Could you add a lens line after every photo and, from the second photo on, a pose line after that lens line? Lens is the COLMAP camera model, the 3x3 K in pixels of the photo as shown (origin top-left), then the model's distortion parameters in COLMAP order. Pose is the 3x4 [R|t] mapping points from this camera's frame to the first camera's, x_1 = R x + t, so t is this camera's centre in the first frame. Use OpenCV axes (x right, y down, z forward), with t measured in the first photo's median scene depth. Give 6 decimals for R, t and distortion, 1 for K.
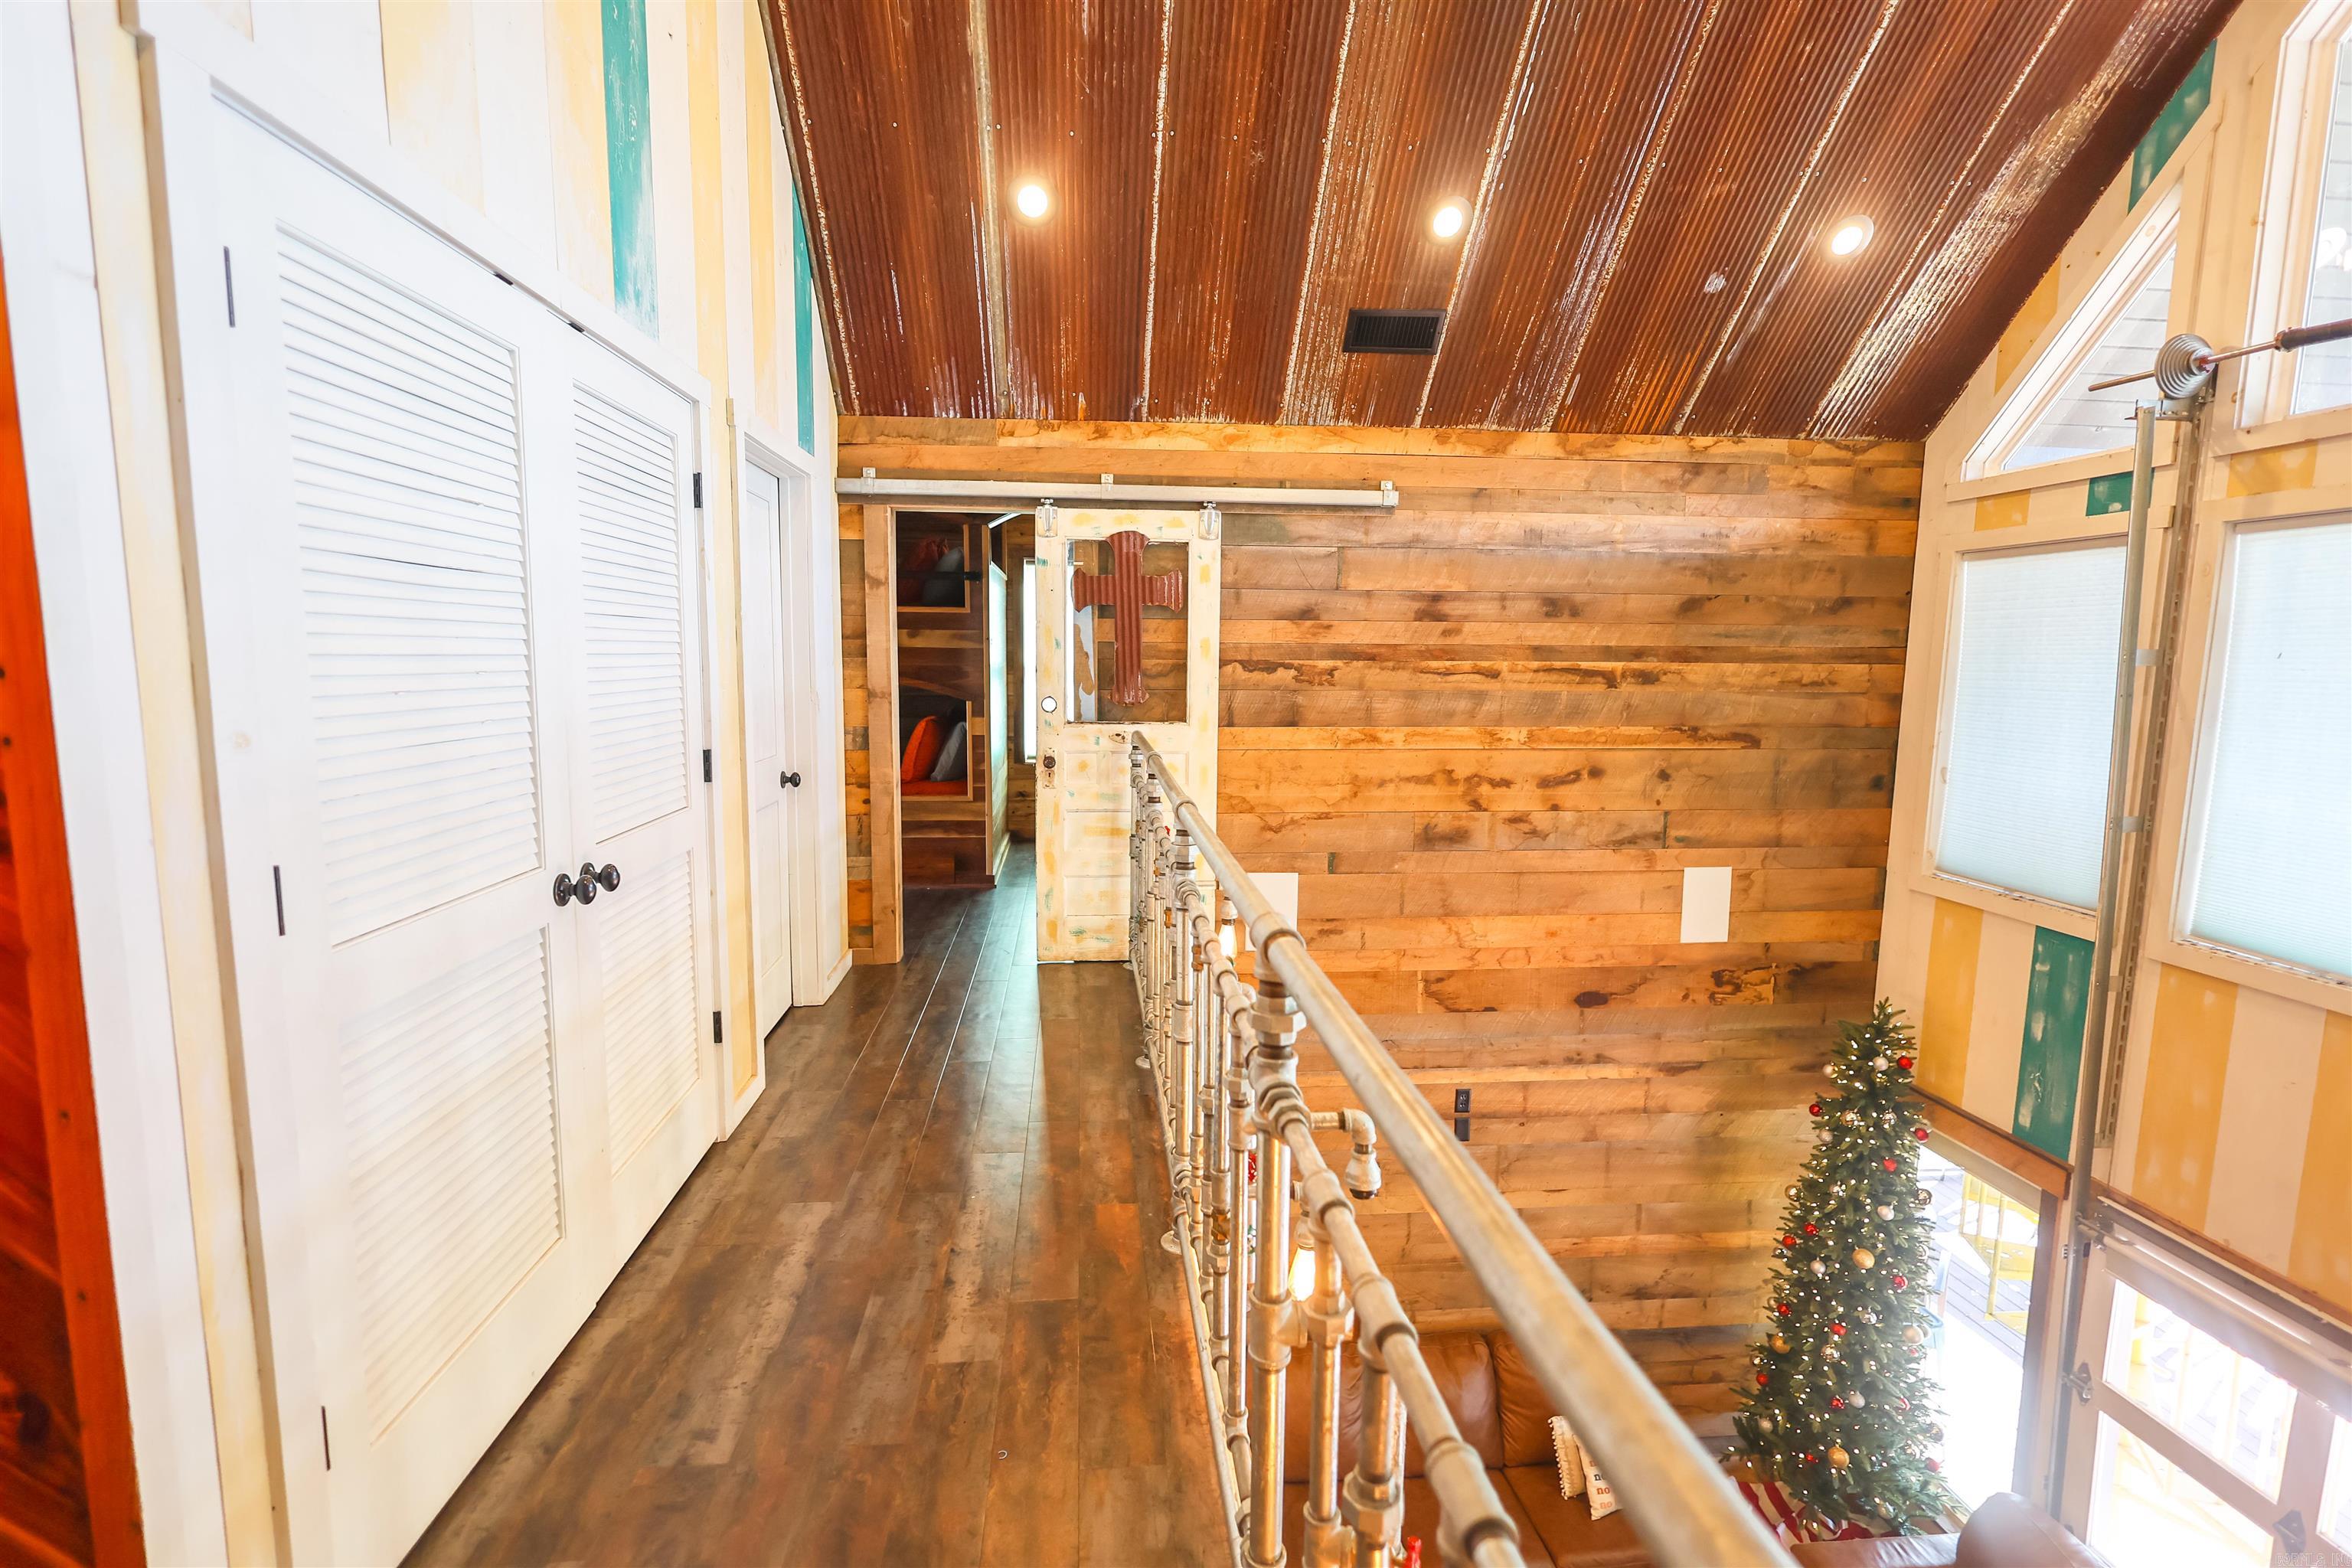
lens RADIAL K [[1087.2, 0, 1173.2], [0, 1087.2, 784.7], [0, 0, 1]] dist [-0.001115, 0.001077]
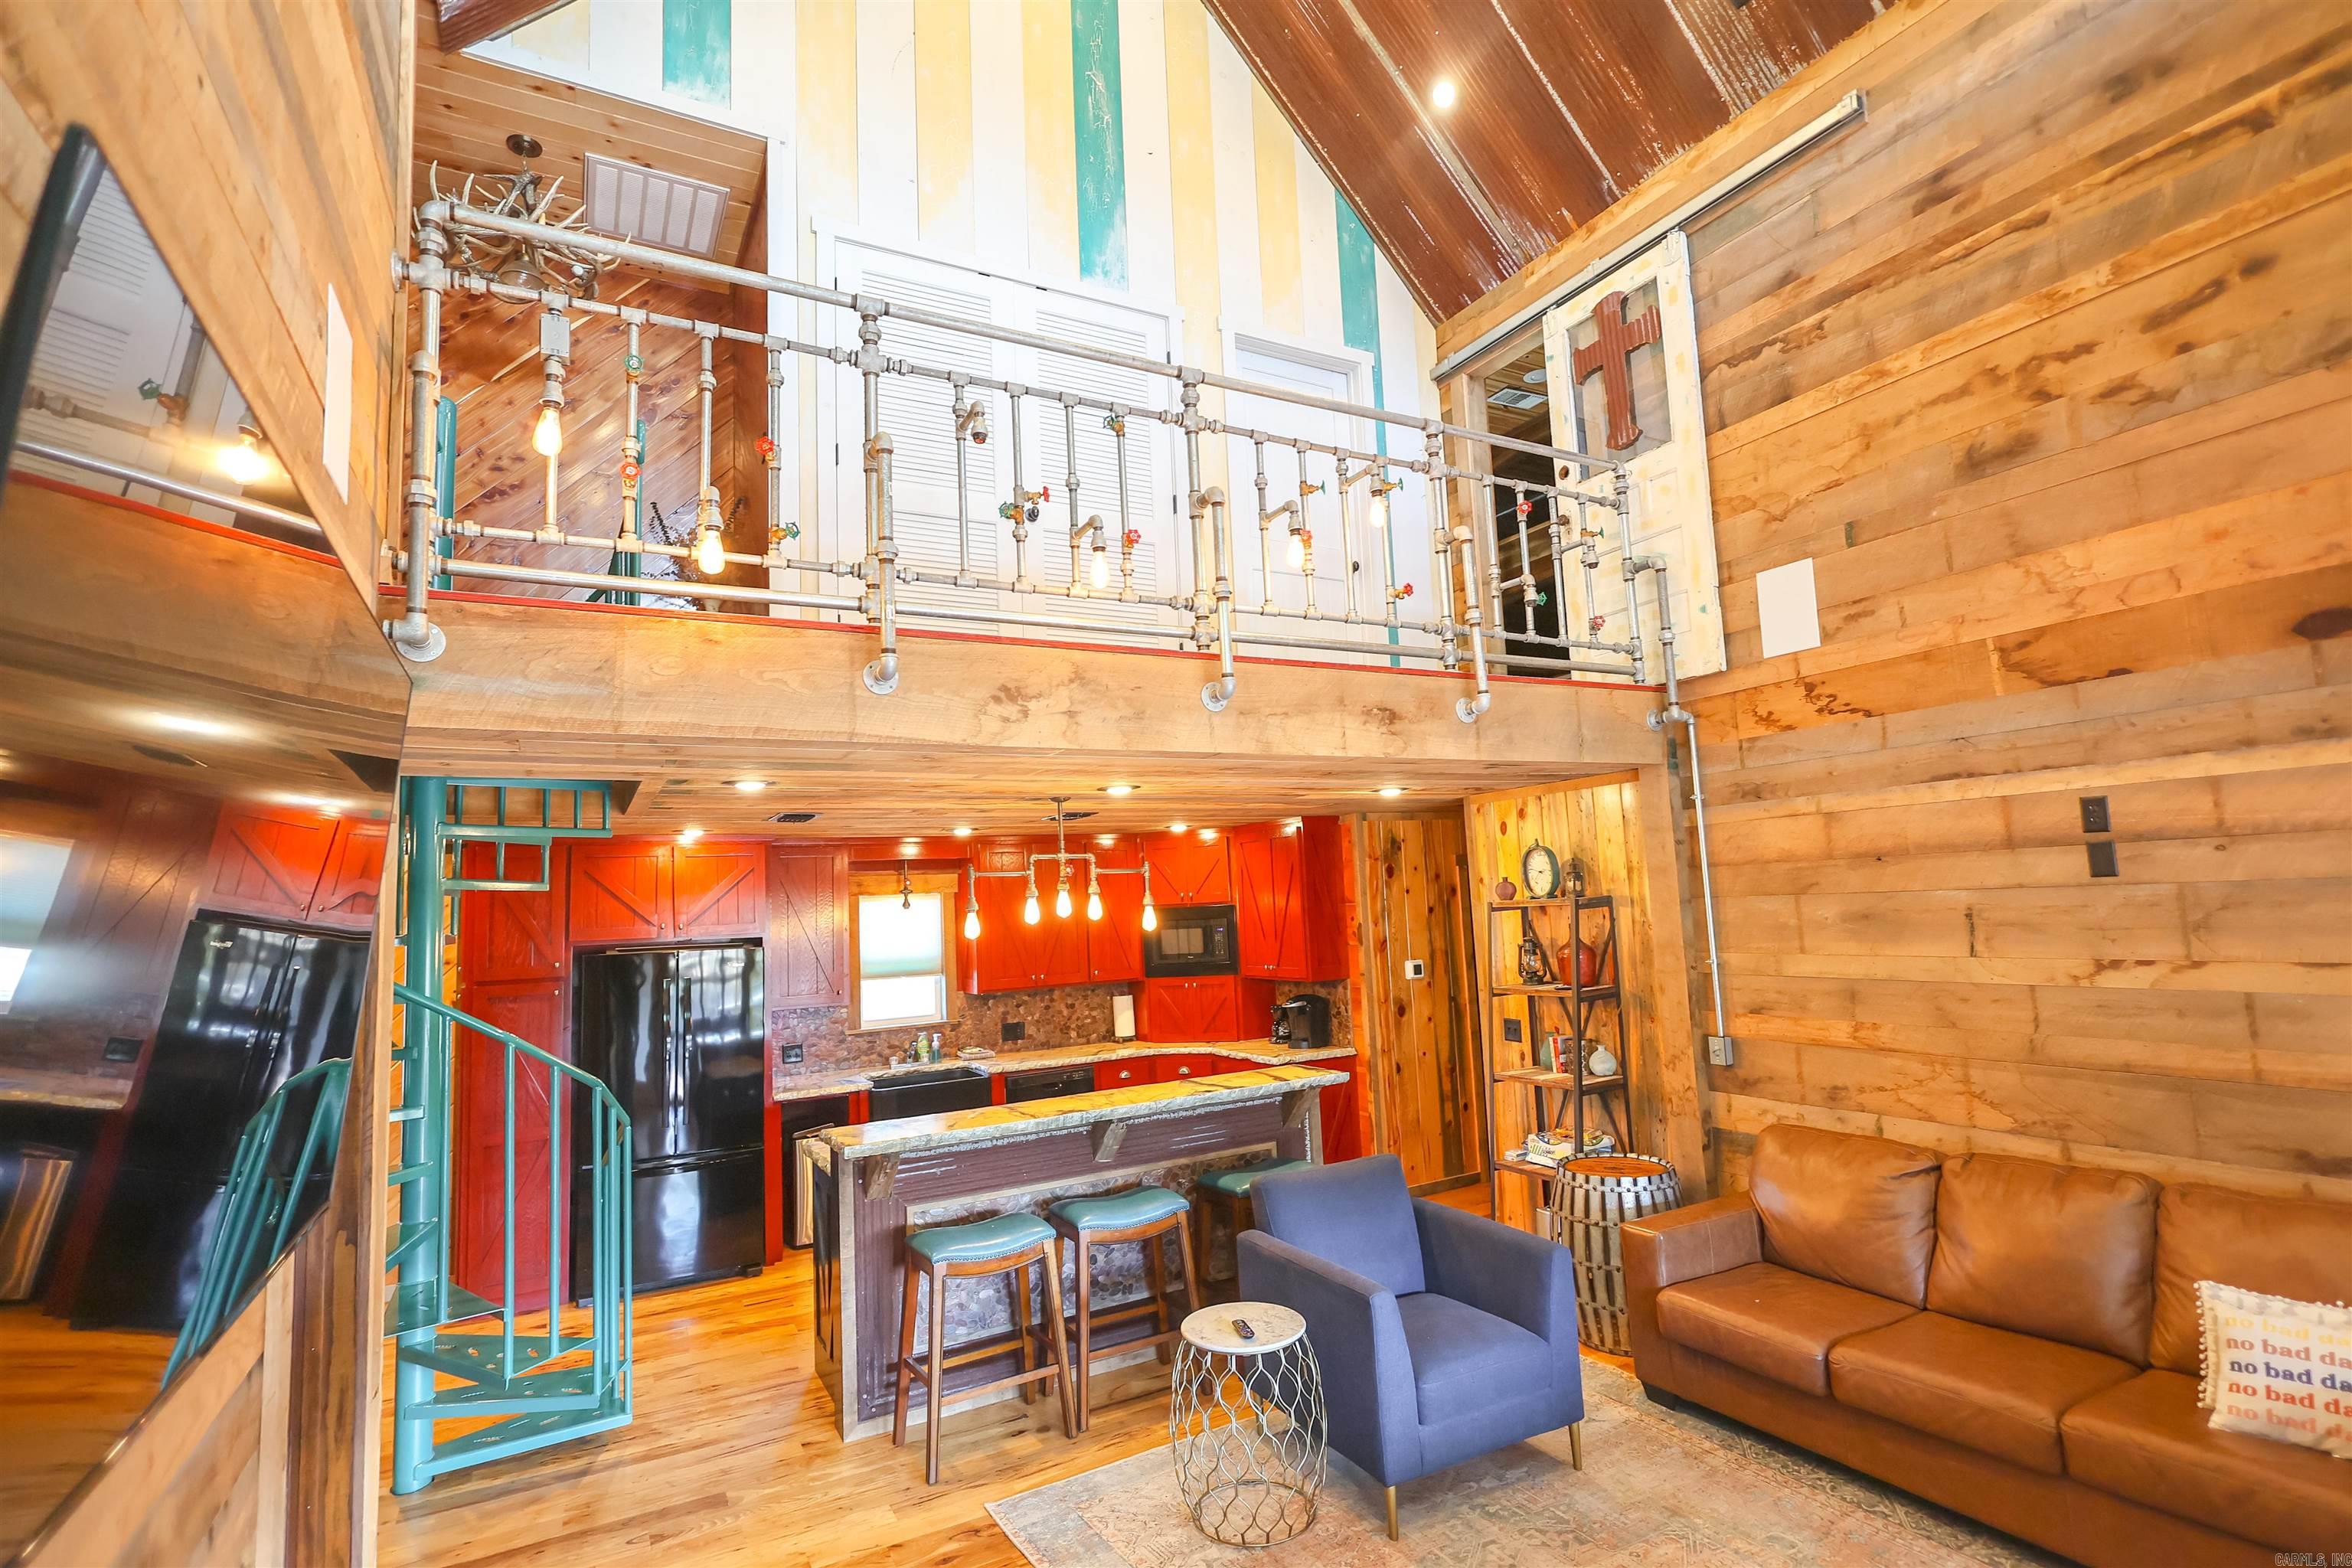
lens RADIAL K [[1087.2, 0, 1186.1], [0, 1087.2, 786.2], [0, 0, 1]] dist [-0.001115, 0.001077]
pose [[0.402592, -0.121808, -0.907239, 0.712774], [-0.058265, 0.985687, -0.158196, 0.448863], [0.913523, 0.116549, 0.389732, 0.227521]]
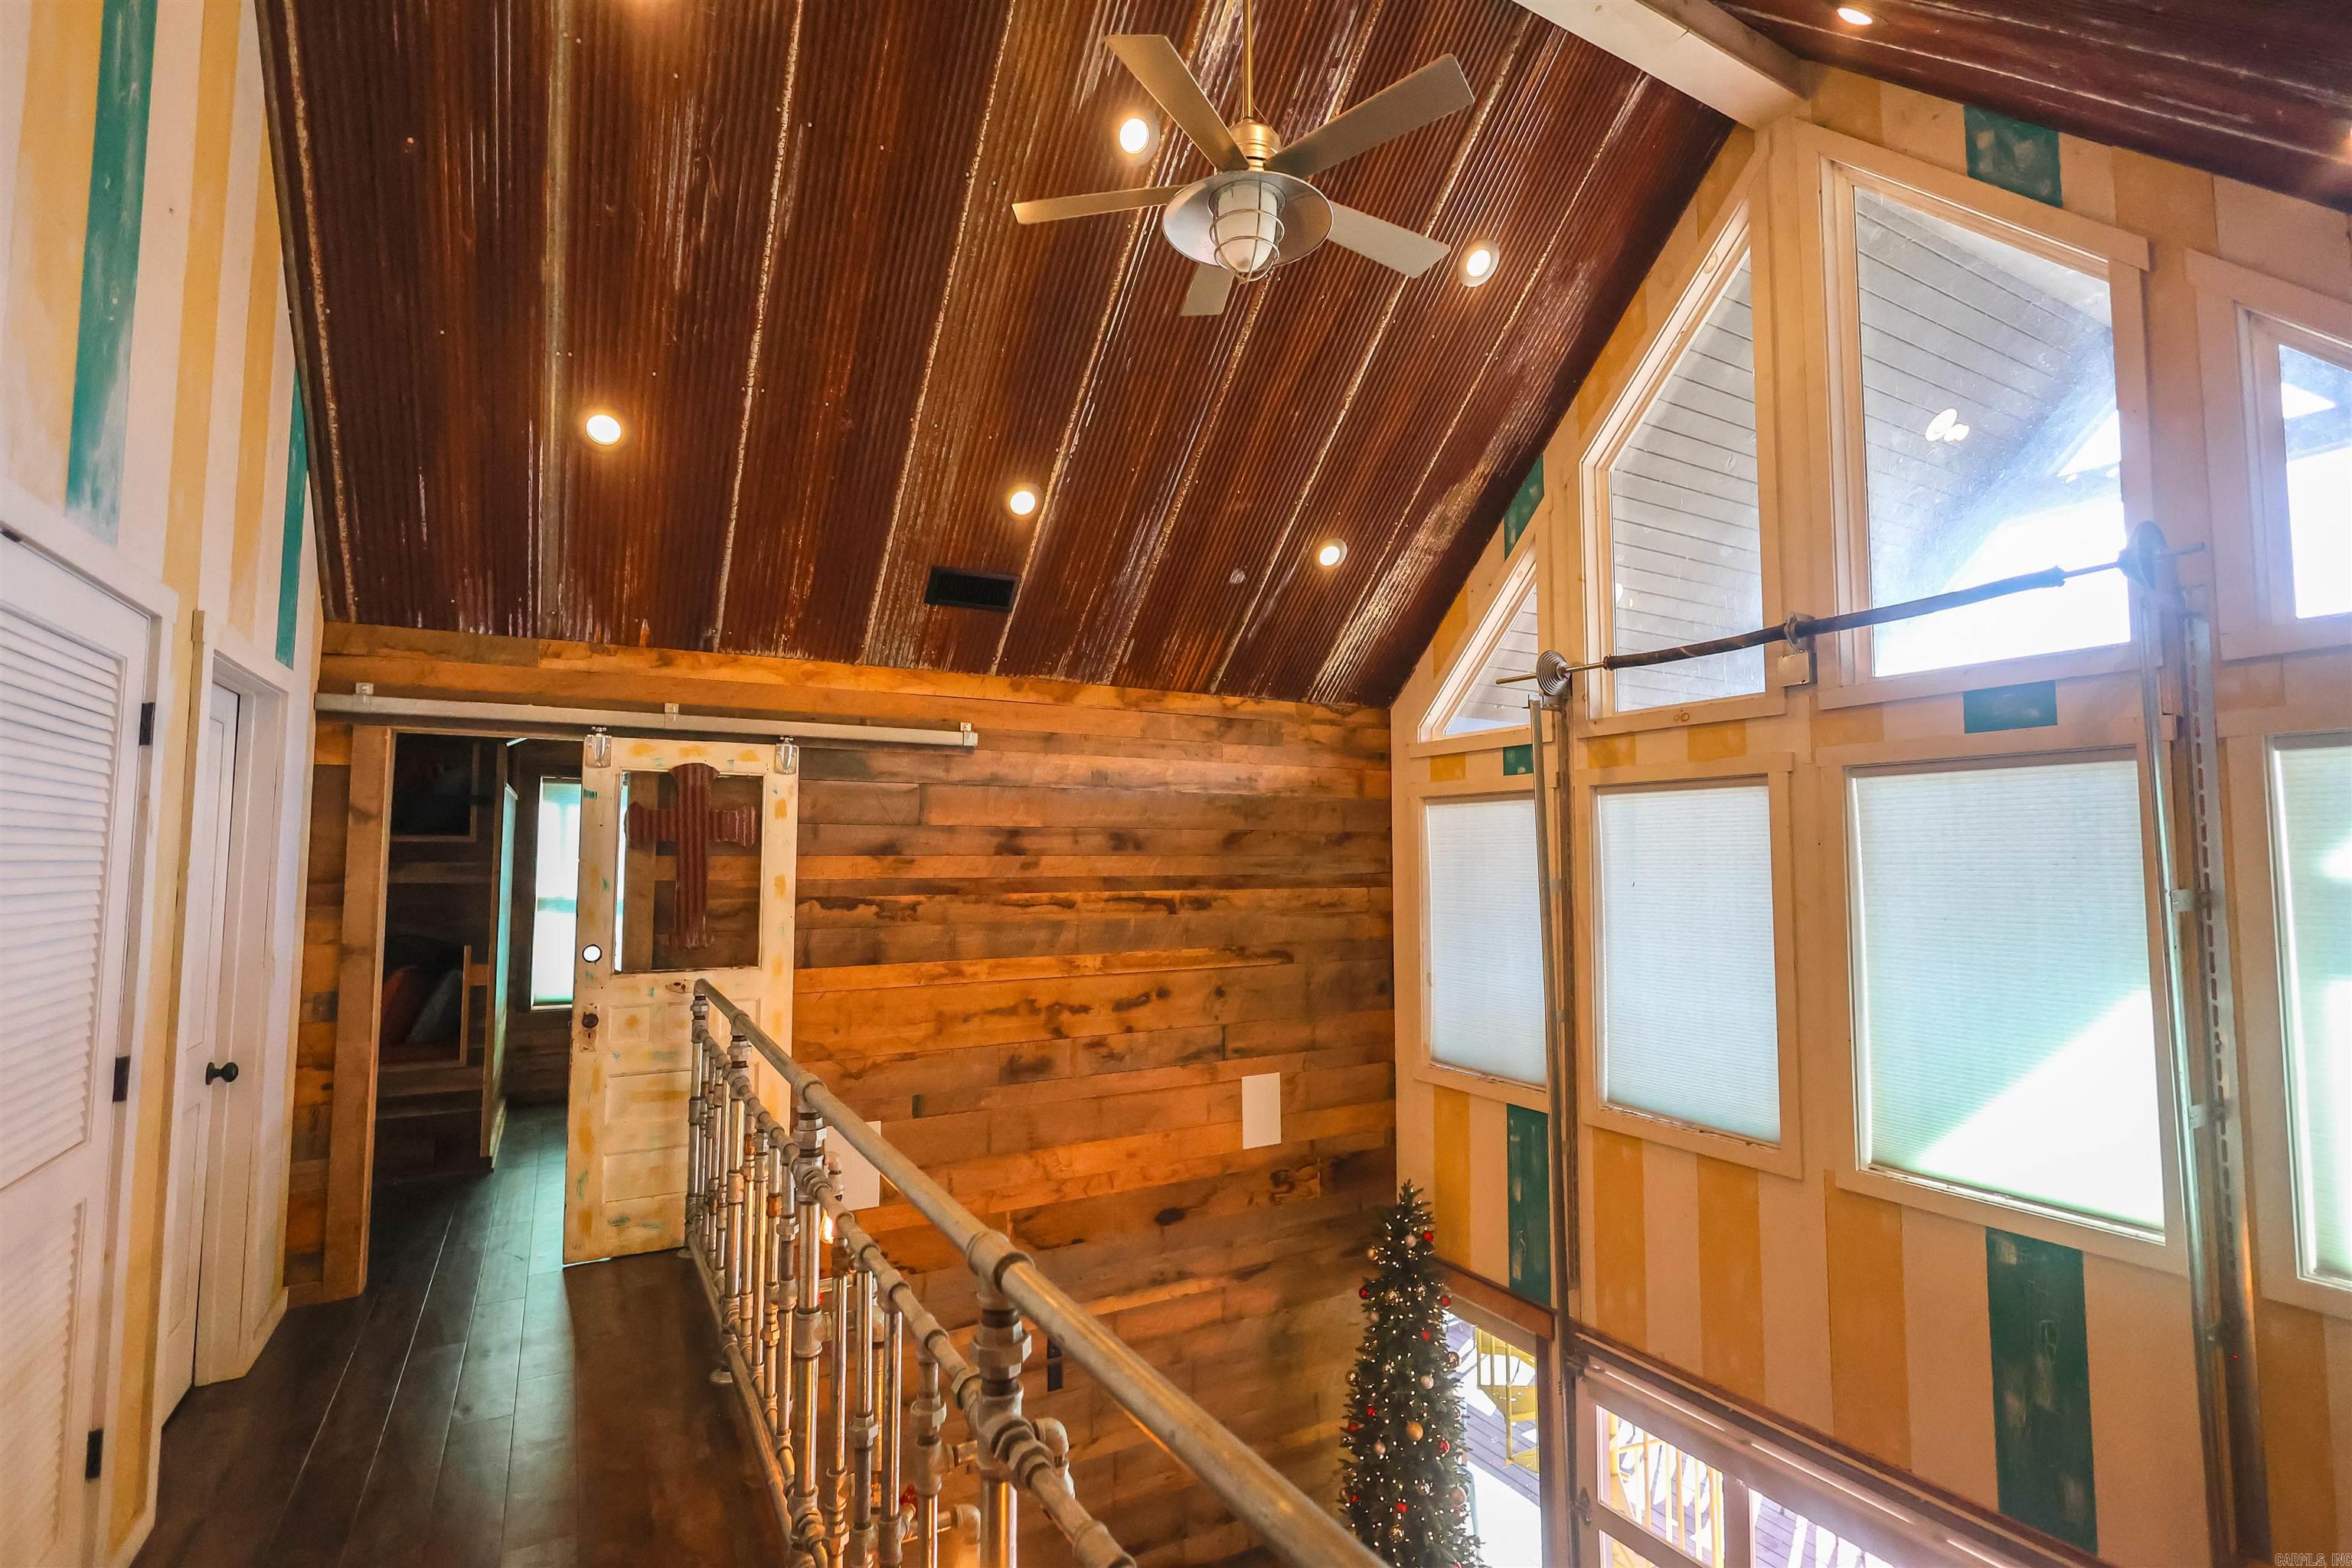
lens RADIAL K [[1087.2, 0, 1175.0], [0, 1087.2, 784.7], [0, 0, 1]] dist [-0.001115, 0.001077]
pose [[0.912042, 0.019382, 0.409639, -0.046437], [0.057523, 0.982961, -0.174581, -0.027261], [-0.406043, 0.182789, 0.895386, -0.003872]]
